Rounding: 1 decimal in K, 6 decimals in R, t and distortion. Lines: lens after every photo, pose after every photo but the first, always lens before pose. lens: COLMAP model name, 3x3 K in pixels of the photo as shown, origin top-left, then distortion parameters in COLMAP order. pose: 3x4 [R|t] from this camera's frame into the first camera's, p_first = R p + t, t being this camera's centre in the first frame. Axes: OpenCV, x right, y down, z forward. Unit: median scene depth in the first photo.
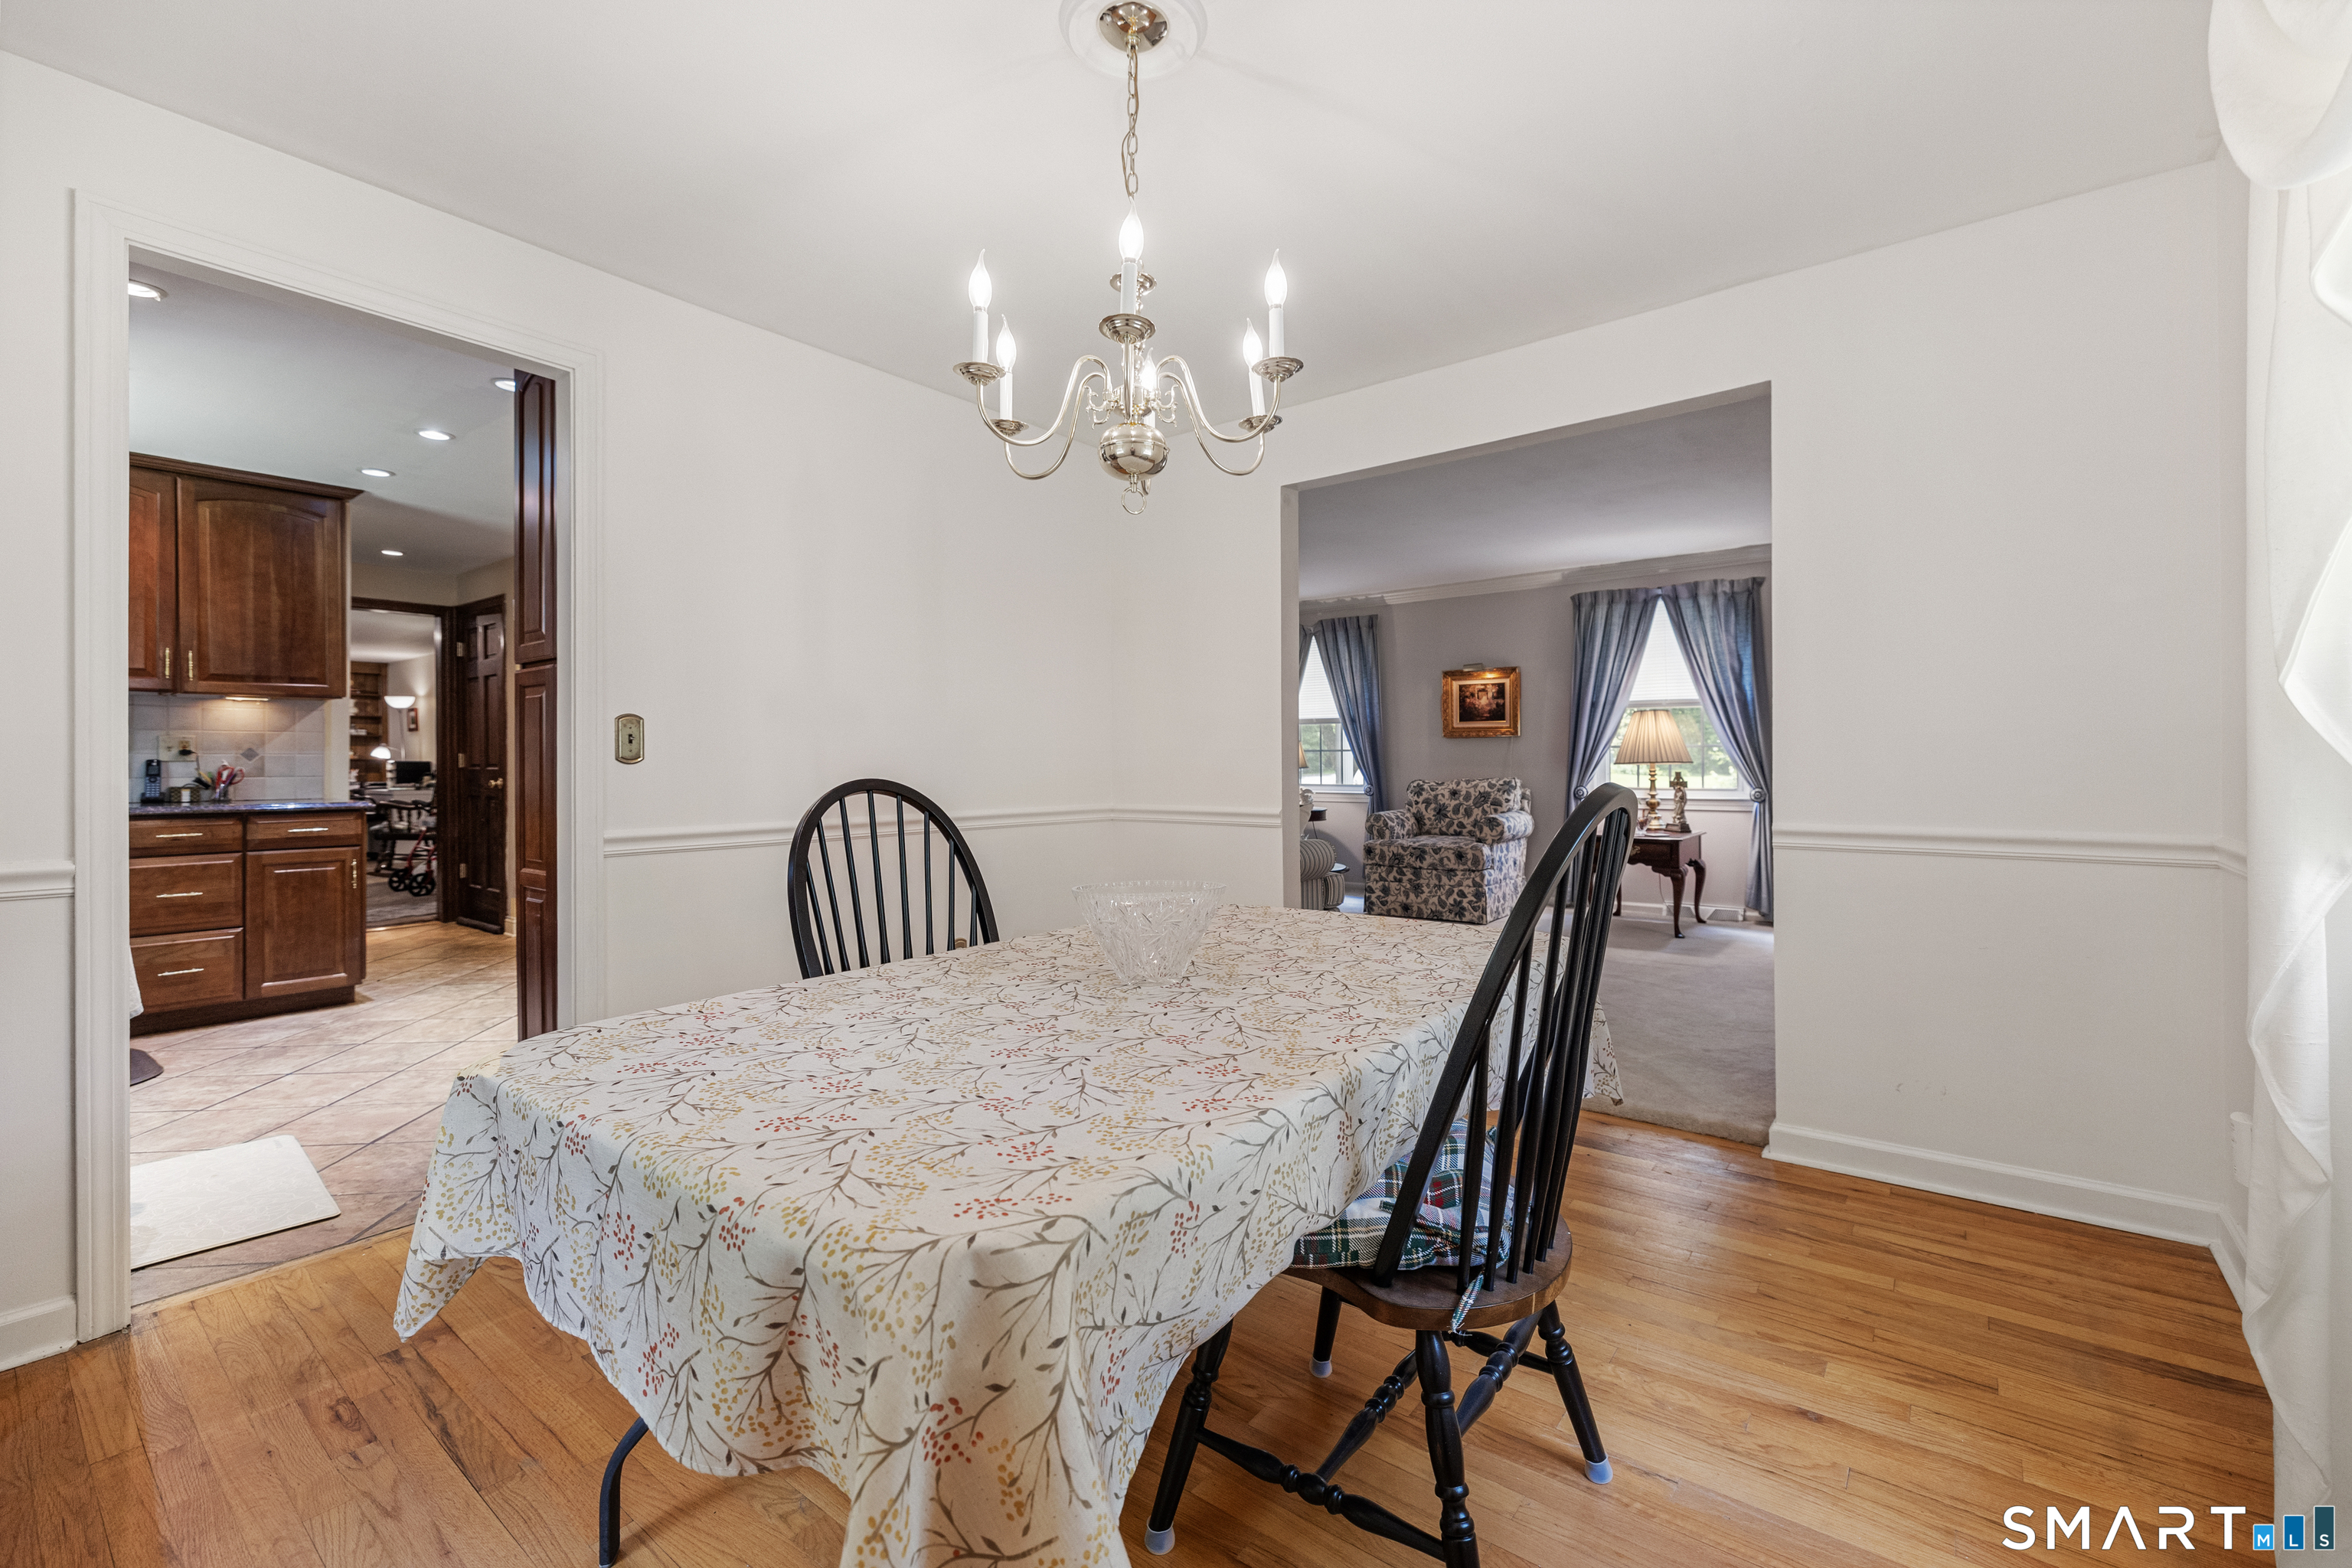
lens RADIAL K [[1002.1, 0, 1173.4], [0, 1002.1, 753.8], [0, 0, 1]] dist [0.000963, -0.000246]
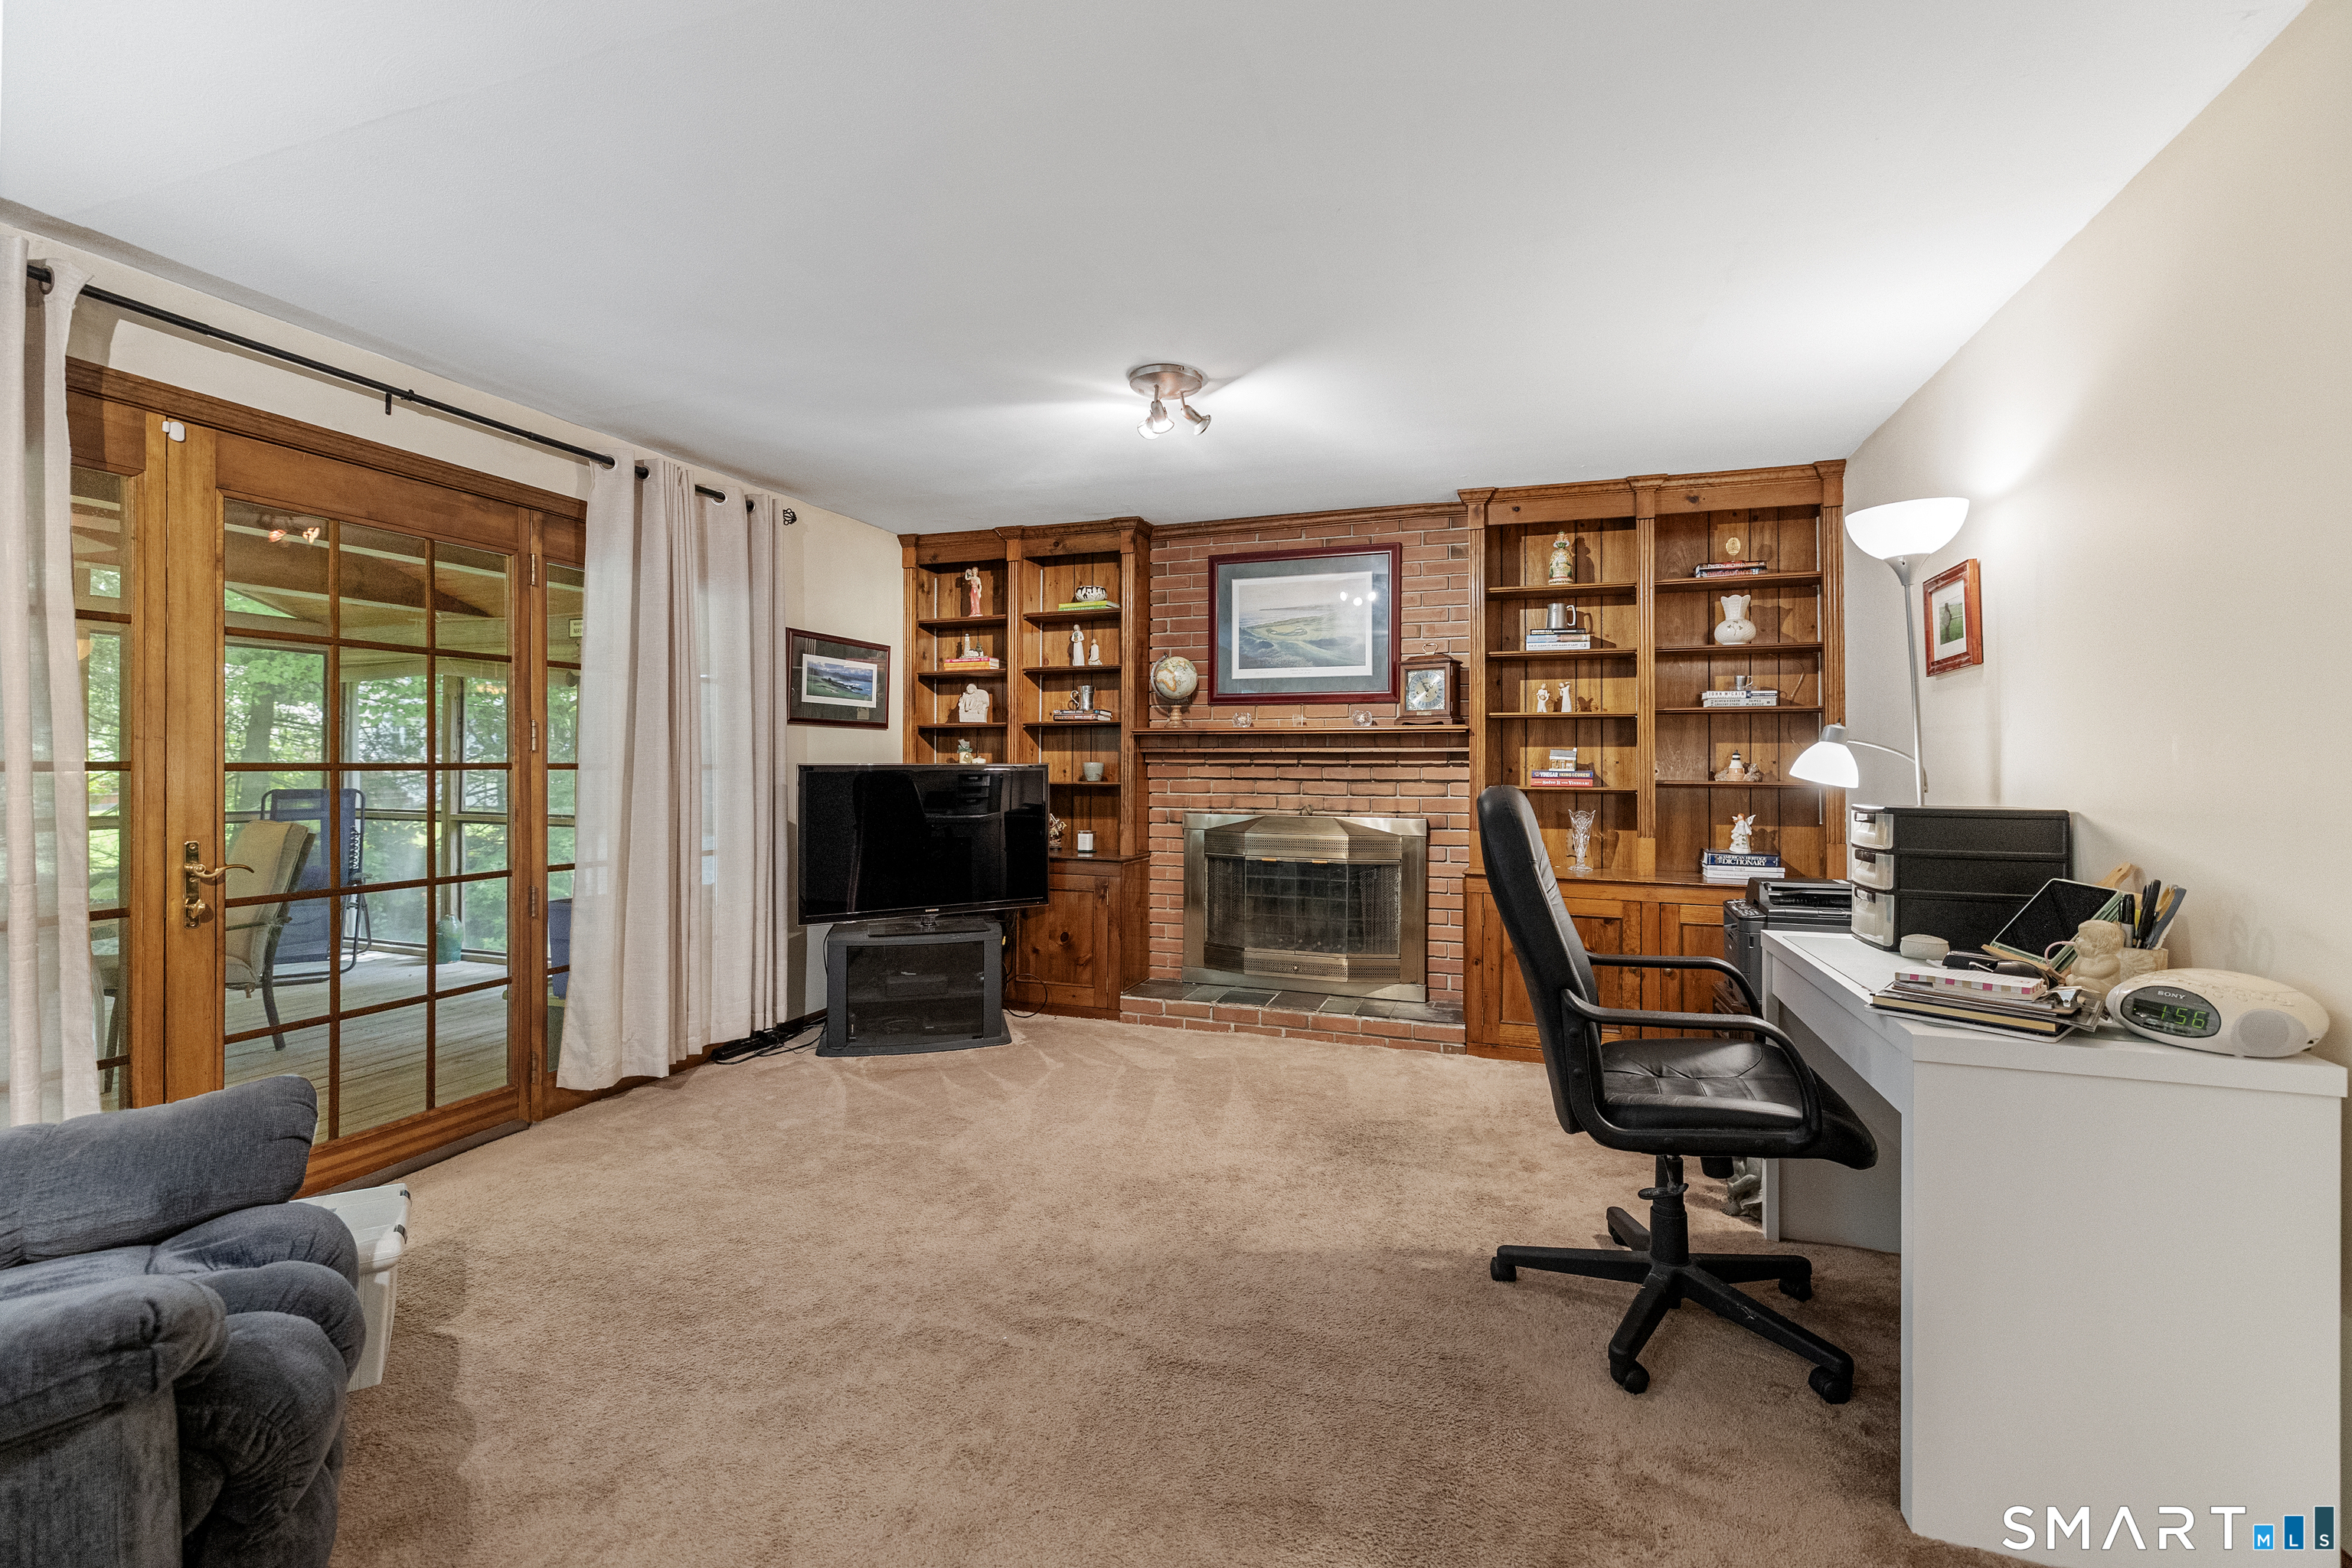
lens RADIAL K [[1002.1, 0, 1187.0], [0, 1002.1, 759.7], [0, 0, 1]] dist [0.000963, -0.000246]
pose [[0.337724, 0.001450, -0.941244, -1.748751], [-0.001476, 0.999998, 0.001011, -0.006532], [0.941244, 0.001048, 0.337726, 2.201444]]
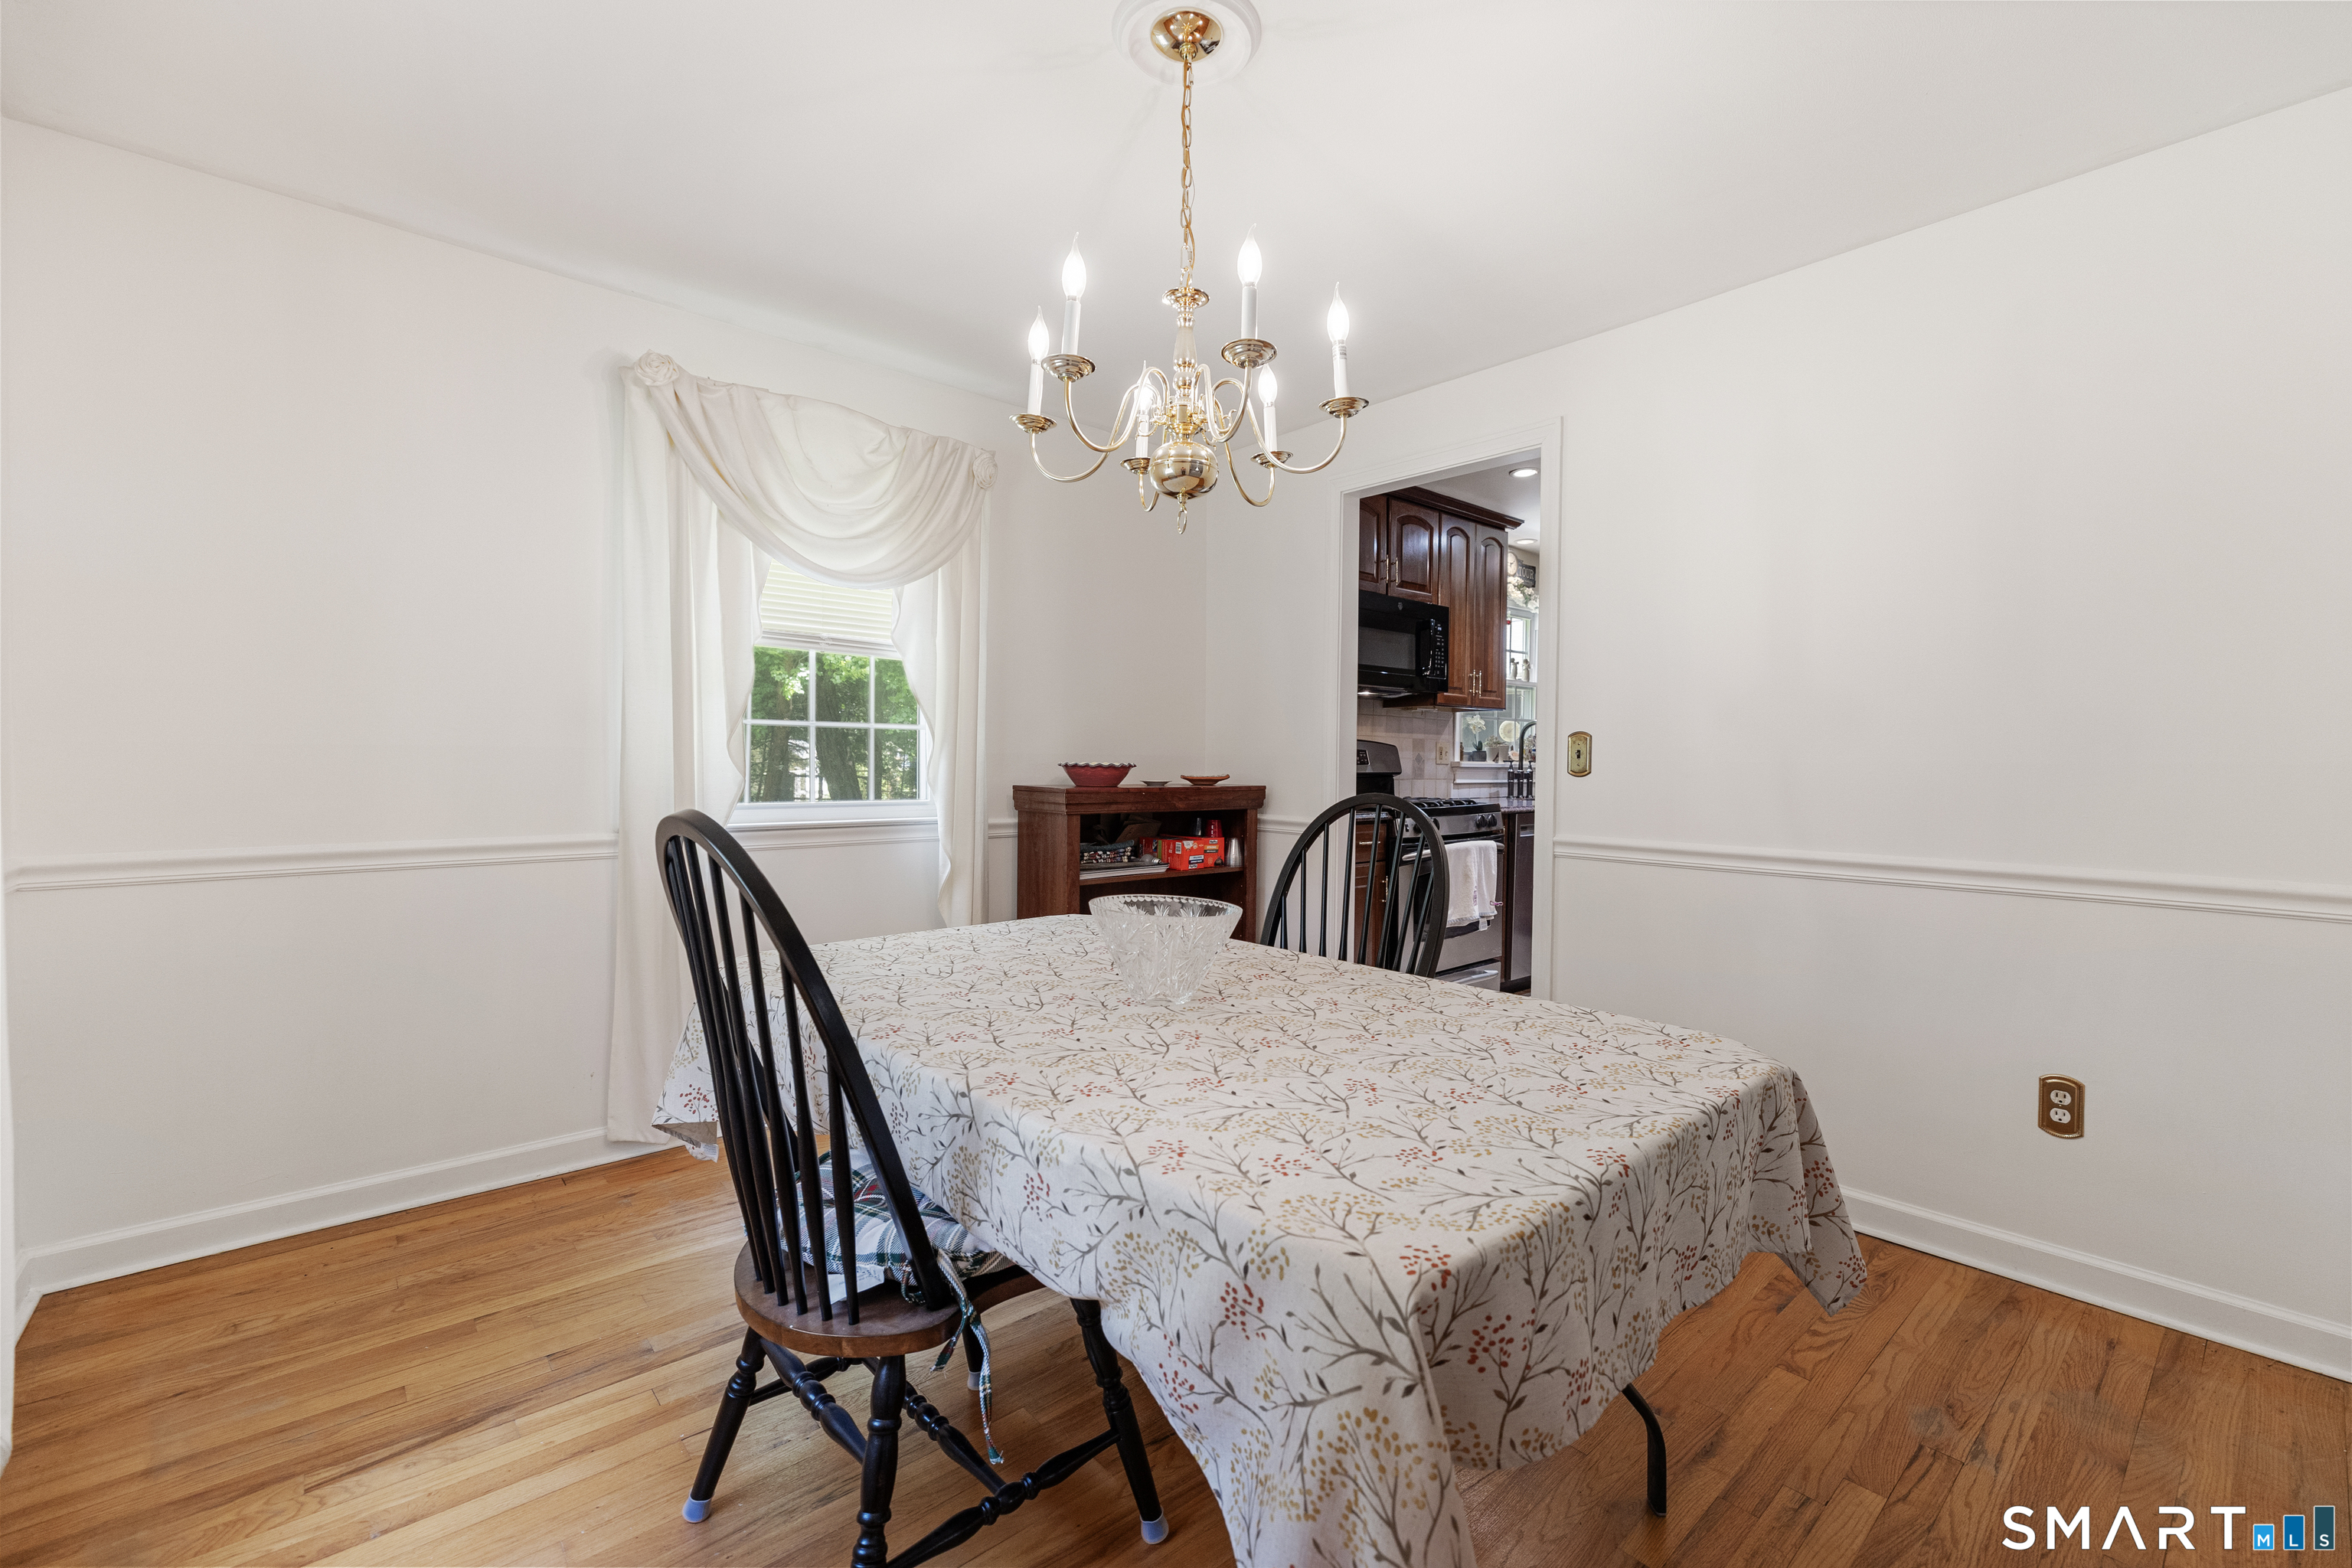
lens RADIAL K [[1002.1, 0, 1171.0], [0, 1002.1, 785.4], [0, 0, 1]] dist [0.000963, -0.000246]
pose [[-0.161097, 0.026699, -0.986577, 0.347160], [-0.004565, 0.999603, 0.027797, -0.005034], [0.986928, 0.008982, -0.160911, 0.424698]]
